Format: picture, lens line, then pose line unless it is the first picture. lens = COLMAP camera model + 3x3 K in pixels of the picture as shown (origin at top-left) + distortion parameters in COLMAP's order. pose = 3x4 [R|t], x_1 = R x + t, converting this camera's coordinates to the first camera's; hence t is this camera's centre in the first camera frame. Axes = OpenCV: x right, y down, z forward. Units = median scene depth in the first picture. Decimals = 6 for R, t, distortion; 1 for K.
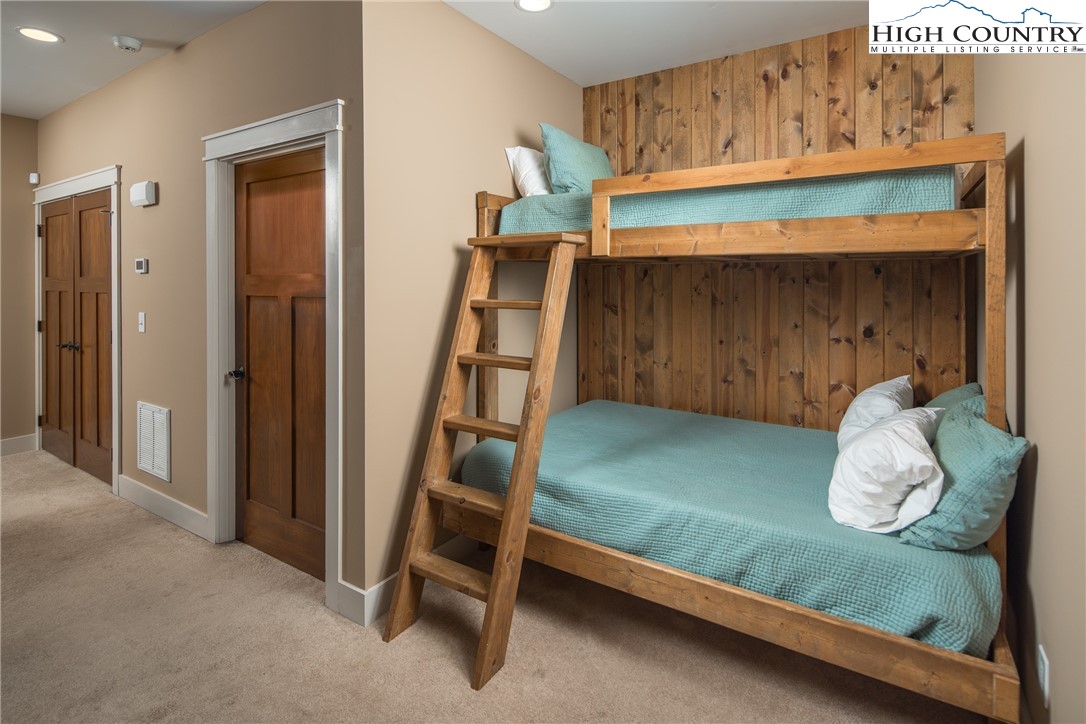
lens RADIAL K [[520.6, 0, 536.8], [0, 520.6, 274.0], [0, 0, 1]] dist [-0.001865, -0.000806]
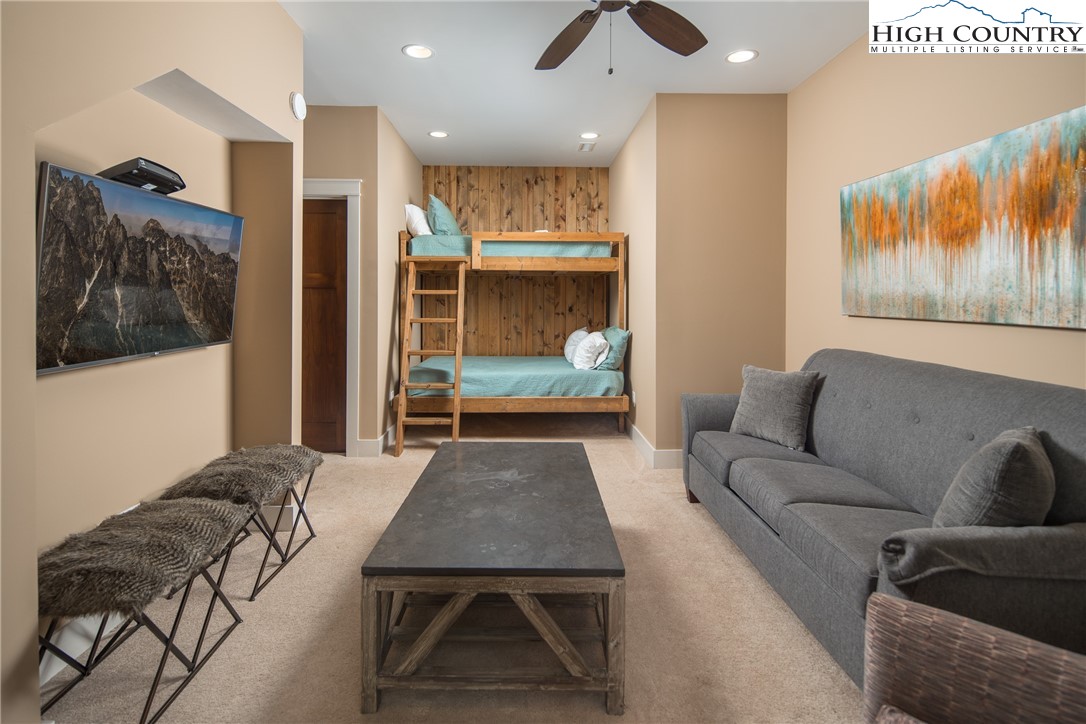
lens RADIAL K [[520.6, 0, 536.8], [0, 520.6, 274.0], [0, 0, 1]] dist [-0.001865, -0.000806]
pose [[0.814628, 0.031176, 0.579145, -0.730439], [-0.008510, 0.999089, -0.041812, 0.057224], [-0.579921, 0.029133, 0.814151, -0.678545]]
